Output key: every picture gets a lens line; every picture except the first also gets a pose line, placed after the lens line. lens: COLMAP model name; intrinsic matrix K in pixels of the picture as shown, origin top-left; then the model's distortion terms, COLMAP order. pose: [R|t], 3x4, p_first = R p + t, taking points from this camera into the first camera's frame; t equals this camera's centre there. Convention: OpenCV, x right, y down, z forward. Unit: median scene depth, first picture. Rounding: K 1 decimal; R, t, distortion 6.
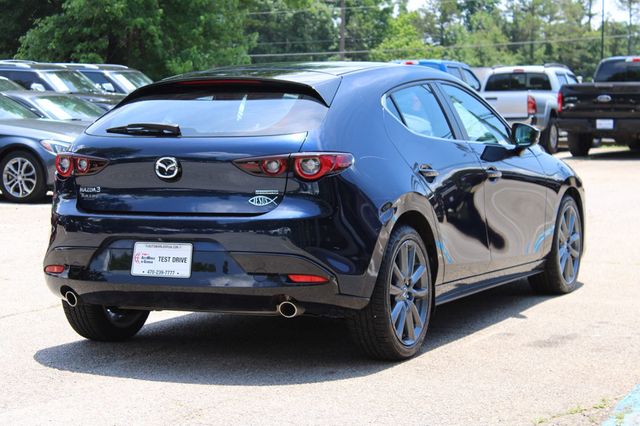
lens RADIAL K [[1555.5, 0, 320.0], [0, 1555.5, 213.0], [0, 0, 1]] dist [0.048515, 0.181949]
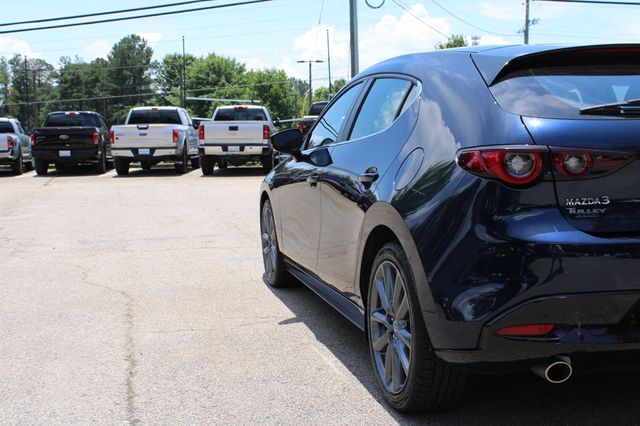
lens RADIAL K [[805.8, 0, 320.0], [0, 805.8, 213.0], [0, 0, 1]] dist [-0.058545, -0.025716]
pose [[0.785305, -0.065789, 0.615603, -0.385923], [0.059232, 0.997761, 0.031069, -0.023770], [-0.616268, 0.012065, 0.787444, 0.707904]]
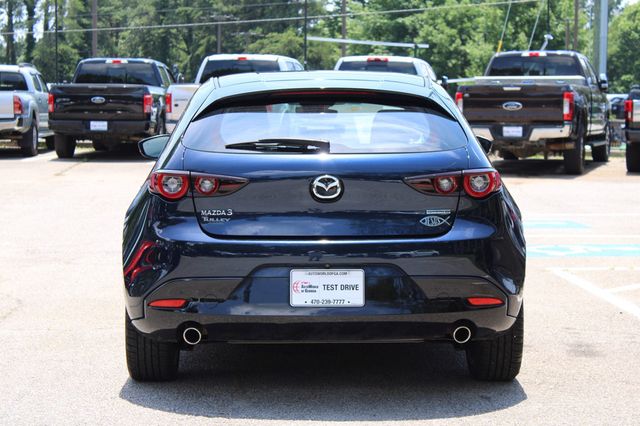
lens RADIAL K [[1555.5, 0, 320.0], [0, 1555.5, 213.0], [0, 0, 1]] dist [0.048515, 0.181949]
pose [[0.899007, -0.022672, 0.437347, -0.425090], [0.021852, 0.999737, 0.006907, -0.017232], [-0.437389, 0.003348, 0.899266, 0.151180]]
